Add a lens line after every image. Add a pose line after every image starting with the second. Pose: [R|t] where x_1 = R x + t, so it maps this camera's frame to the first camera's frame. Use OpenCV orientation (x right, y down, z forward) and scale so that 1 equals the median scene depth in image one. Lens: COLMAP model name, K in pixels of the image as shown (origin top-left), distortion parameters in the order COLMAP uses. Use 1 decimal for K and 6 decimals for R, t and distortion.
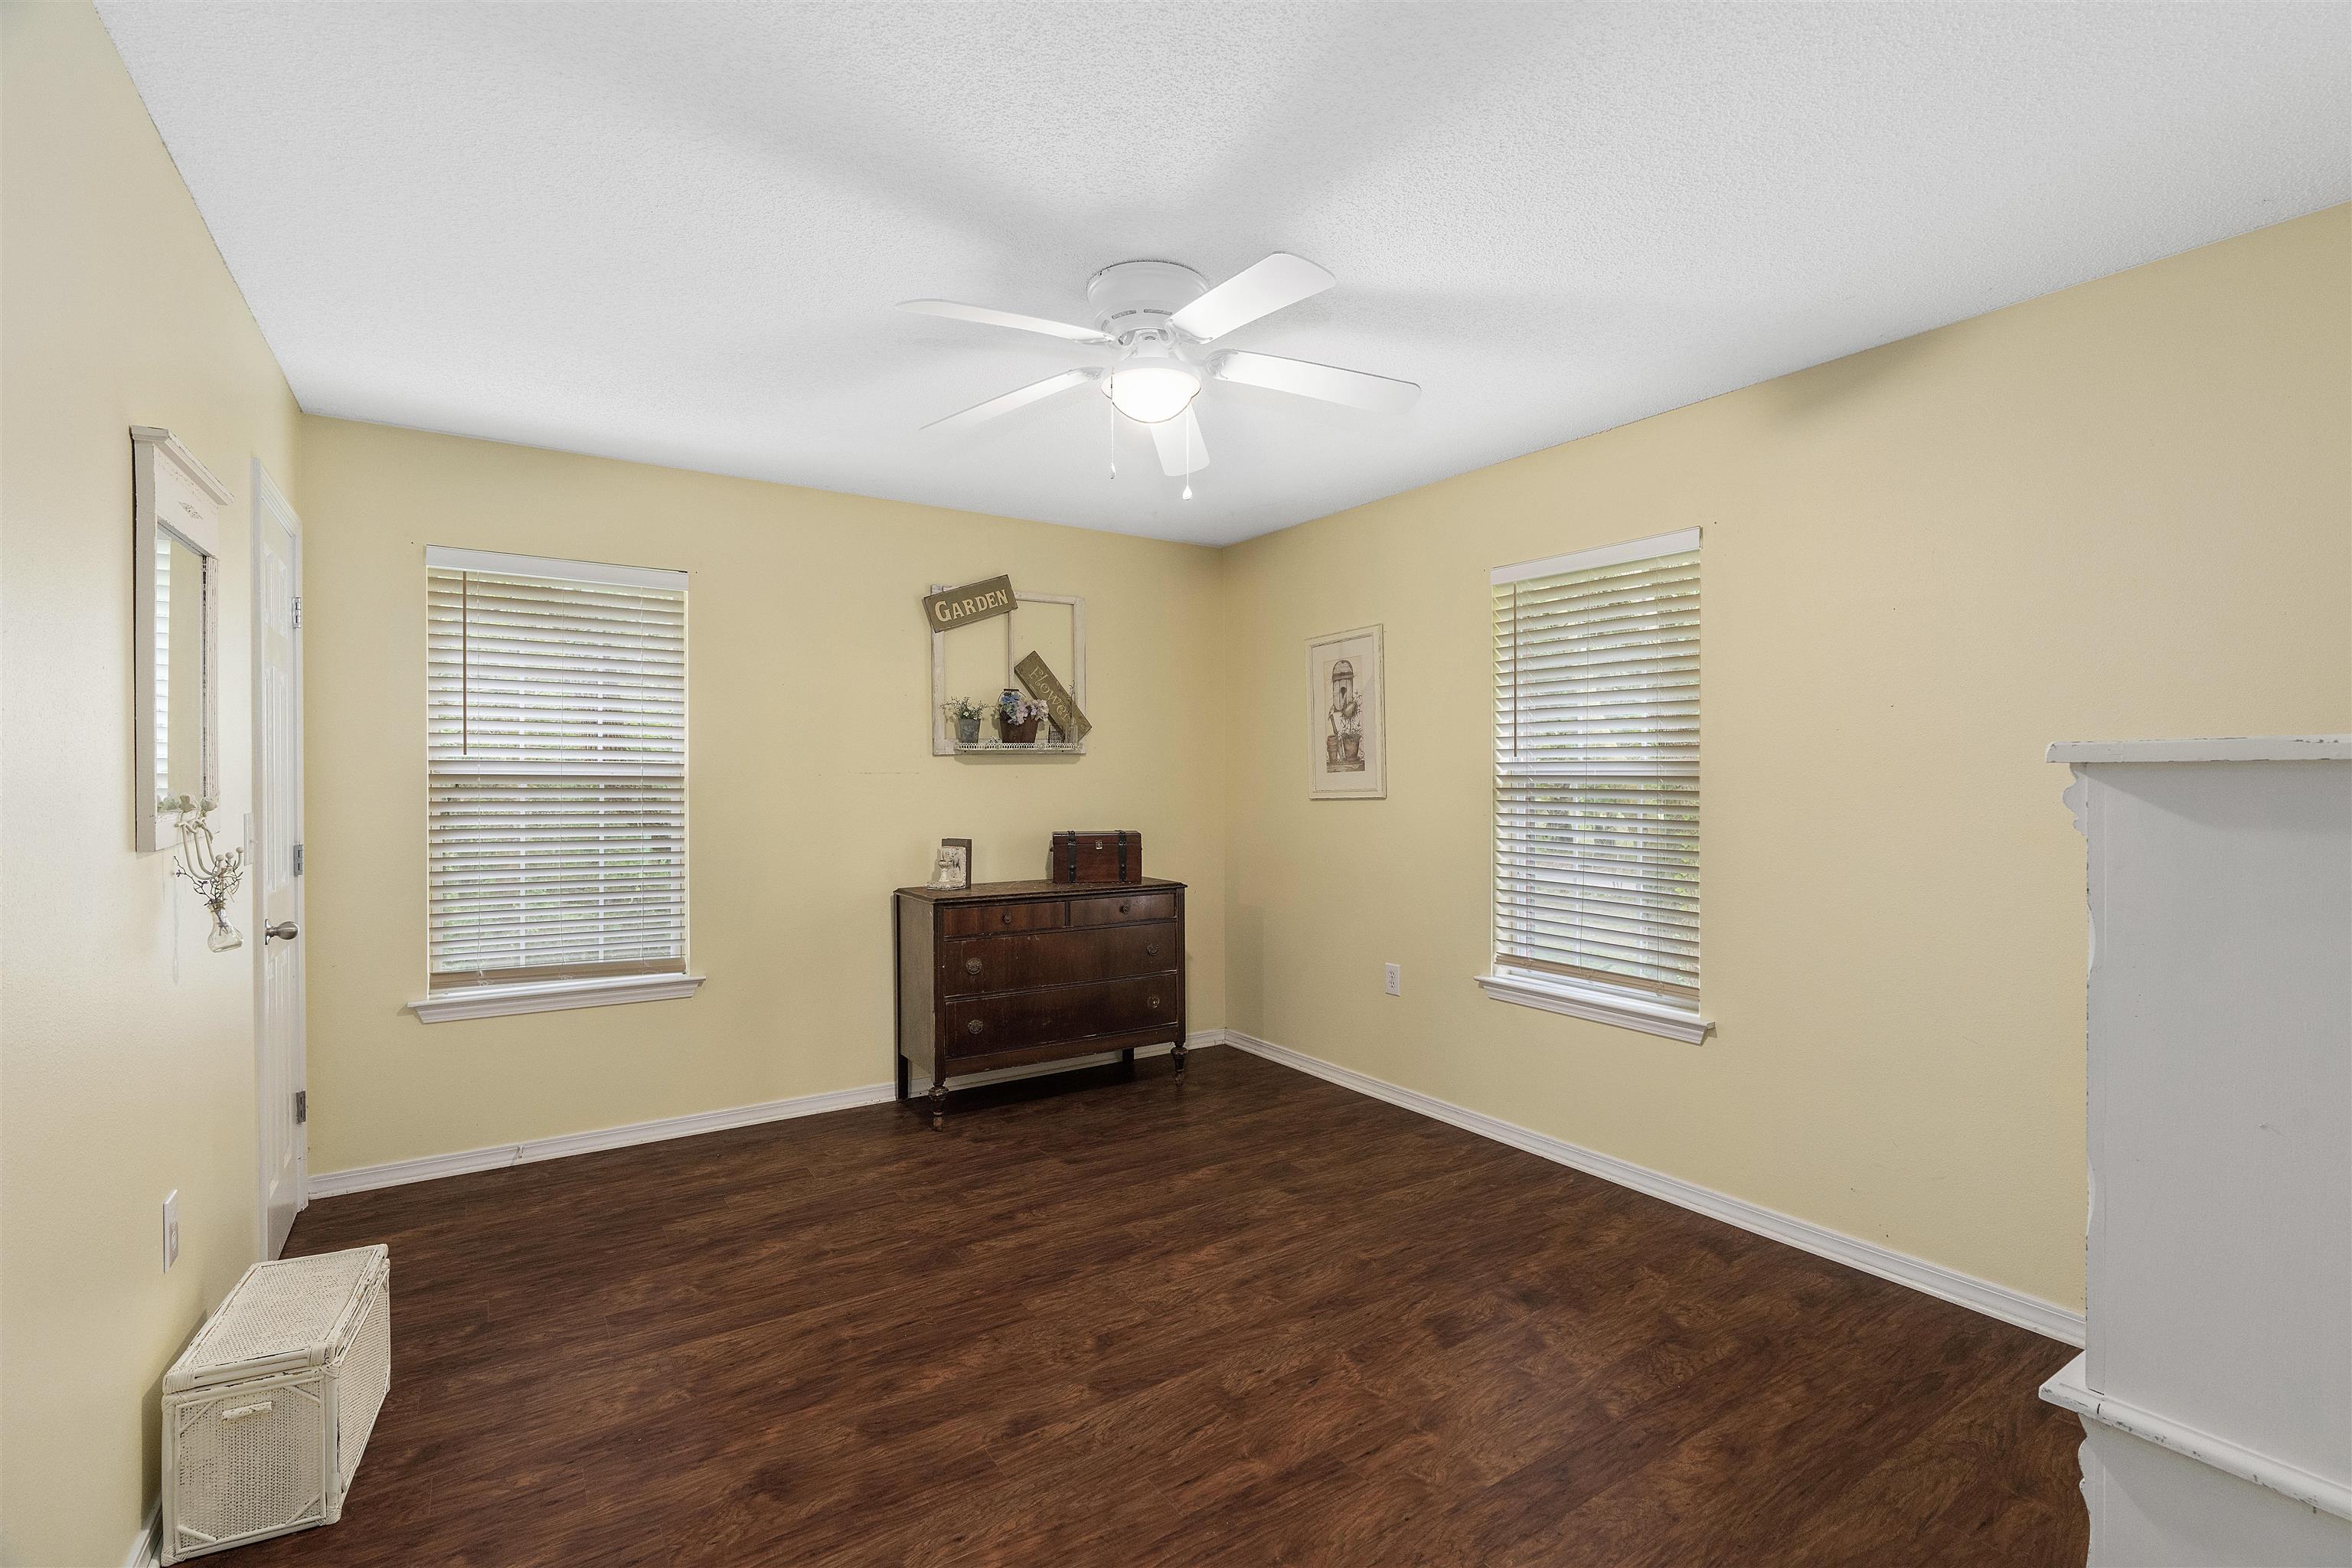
lens RADIAL K [[1062.3, 0, 1185.7], [0, 1062.3, 771.8], [0, 0, 1]] dist [-0.006323, 0.000958]
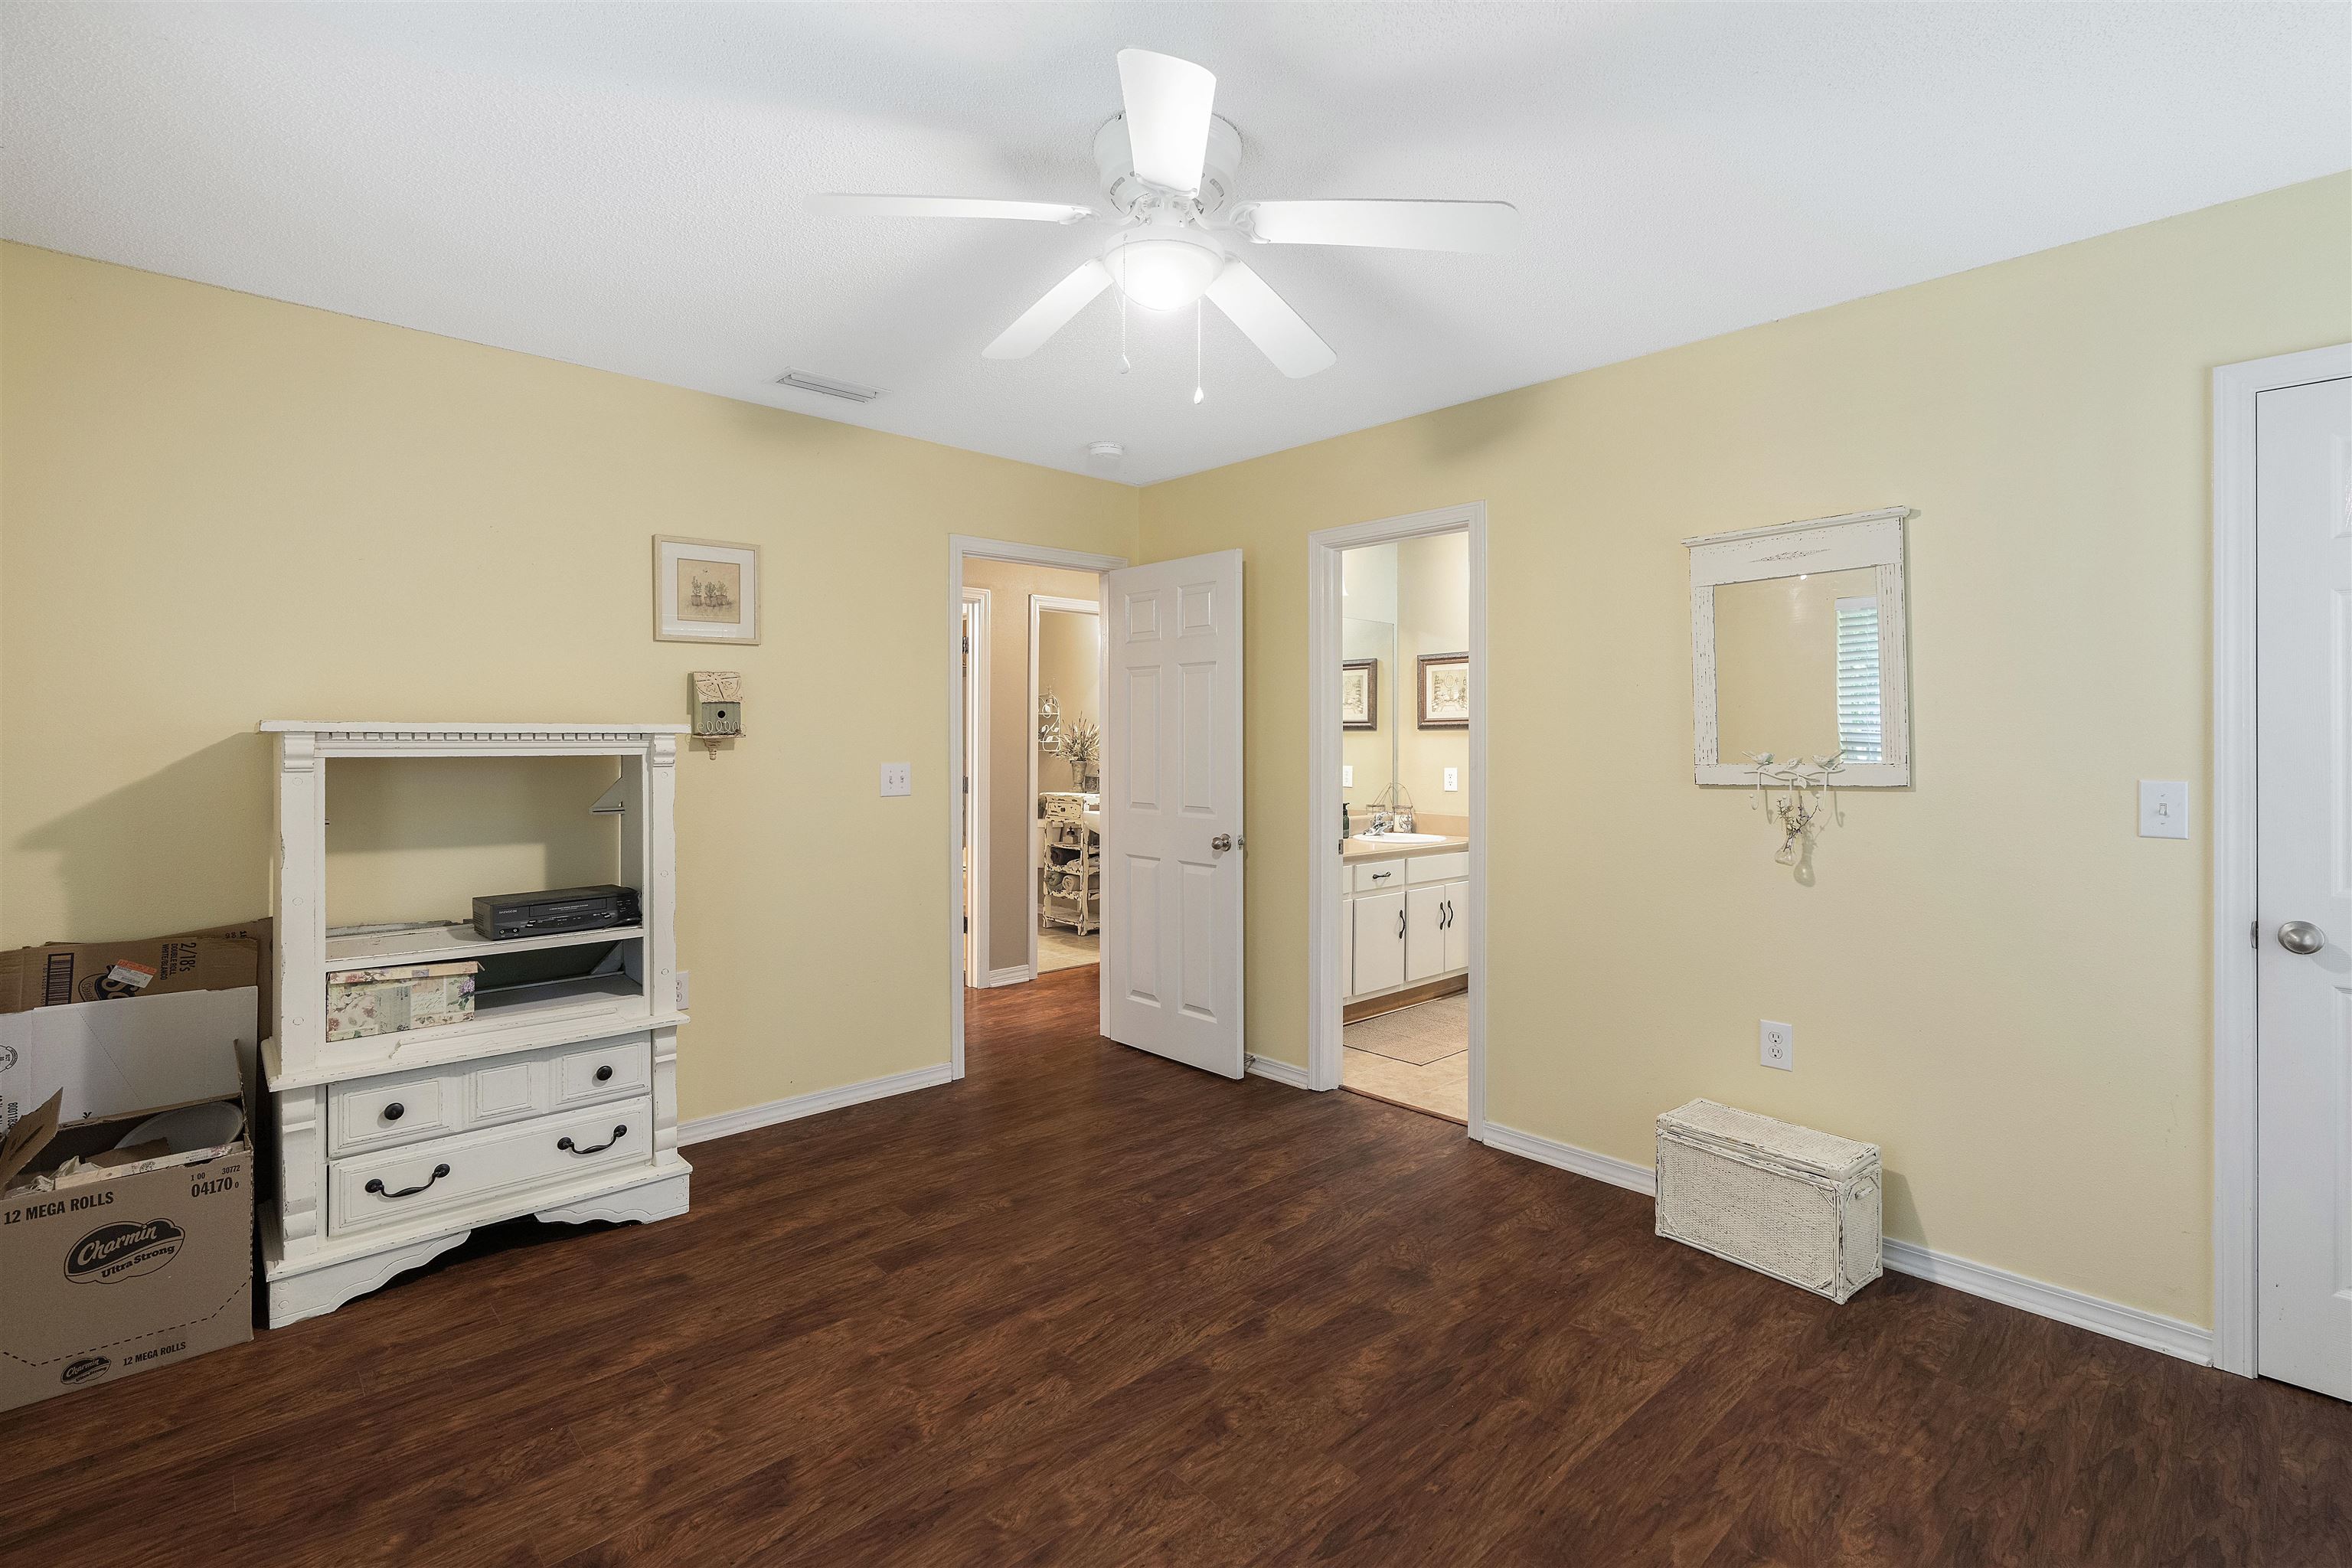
lens RADIAL K [[1072.6, 0, 1180.7], [0, 1072.6, 743.0], [0, 0, 1]] dist [-0.002230, 0.000654]
pose [[-0.987058, -0.000340, -0.160366, 0.090030], [0.000415, 0.999989, -0.004675, 0.012654], [0.160366, -0.004681, -0.987047, 1.939618]]
